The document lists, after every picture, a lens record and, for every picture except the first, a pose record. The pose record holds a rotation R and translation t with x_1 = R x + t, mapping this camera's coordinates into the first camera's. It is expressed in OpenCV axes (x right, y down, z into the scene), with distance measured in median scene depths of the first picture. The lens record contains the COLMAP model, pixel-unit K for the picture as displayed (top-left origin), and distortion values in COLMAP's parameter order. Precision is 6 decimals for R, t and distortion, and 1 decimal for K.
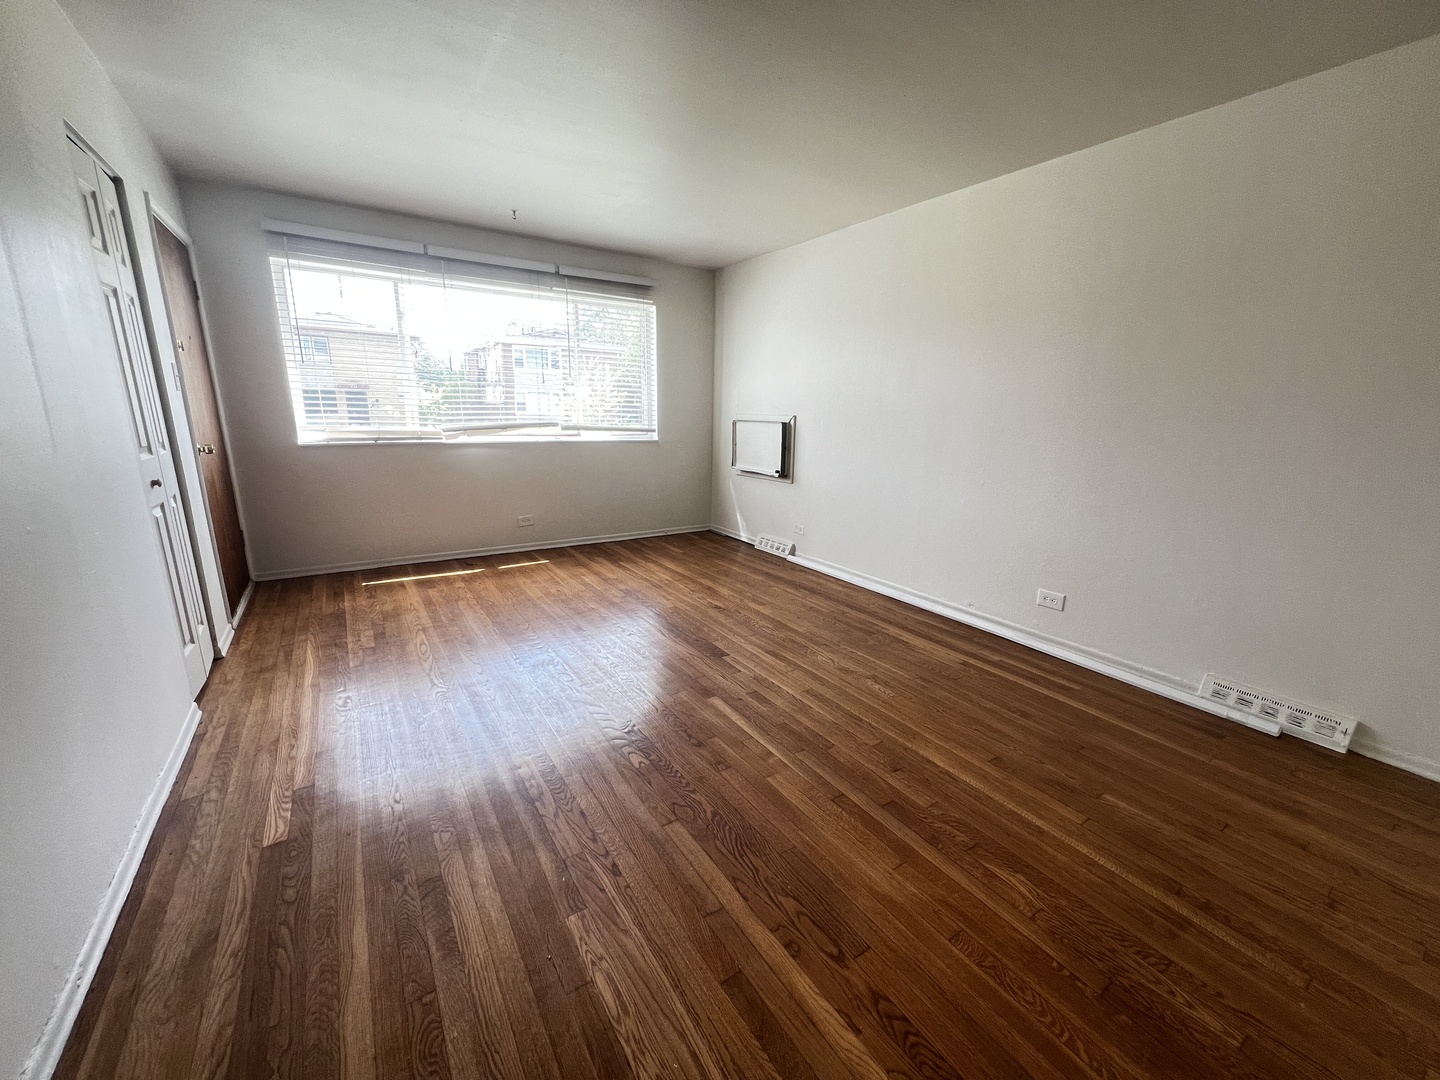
lens RADIAL K [[571.9, 0, 720.0], [0, 571.9, 542.6], [0, 0, 1]] dist [-0.002132, 0.000291]
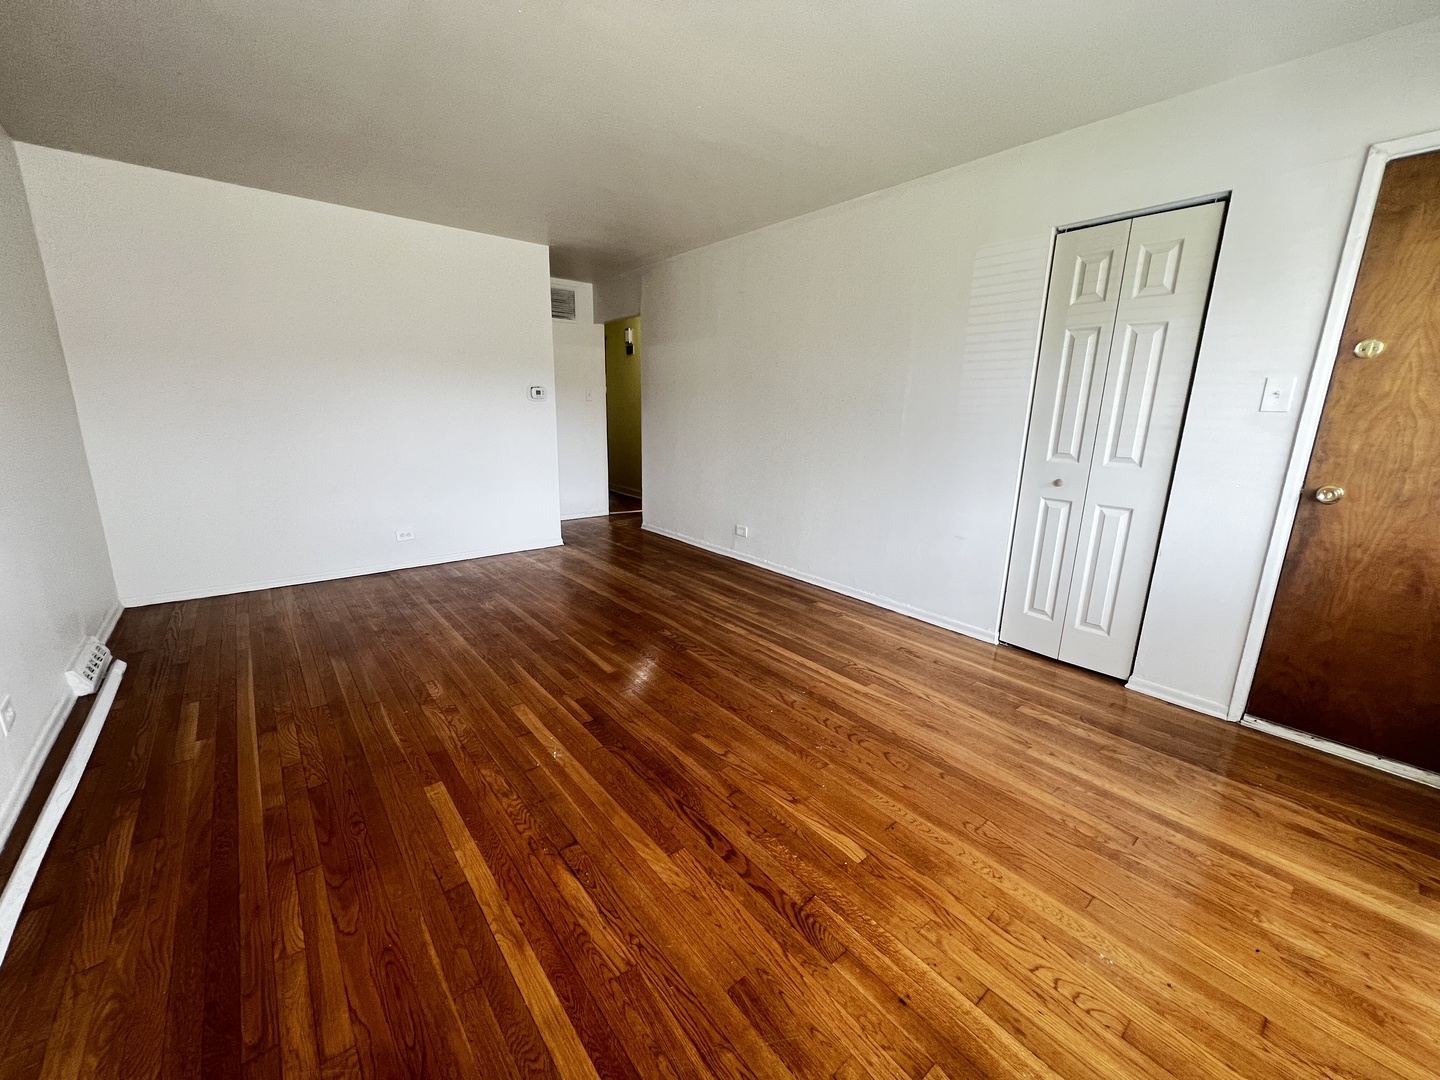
lens RADIAL K [[571.9, 0, 720.0], [0, 571.9, 542.6], [0, 0, 1]] dist [-0.002132, 0.000291]
pose [[-0.993563, -0.014268, -0.112377, -0.068659], [-0.064035, 0.889069, 0.453273, -0.340514], [0.093444, 0.457551, -0.884260, 1.402752]]
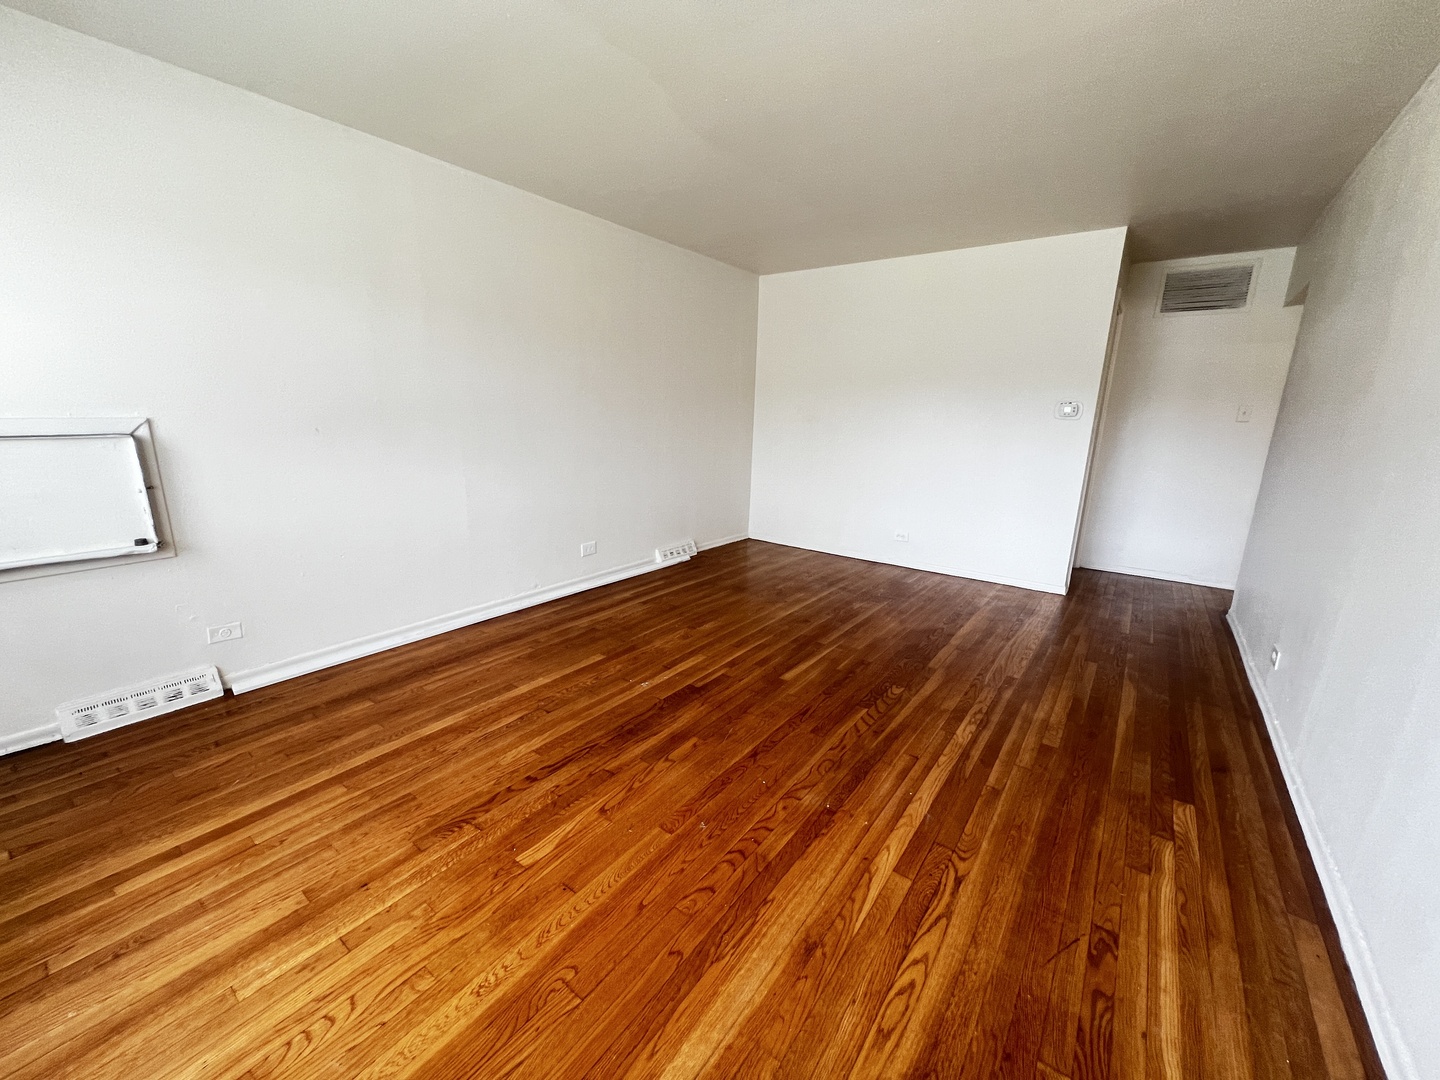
lens RADIAL K [[571.9, 0, 720.0], [0, 571.9, 542.6], [0, 0, 1]] dist [-0.002132, 0.000291]
pose [[-0.337703, -0.242099, 0.909585, -0.684691], [0.191205, 0.928563, 0.318139, -0.260600], [-0.921628, 0.281353, -0.267288, 1.000772]]
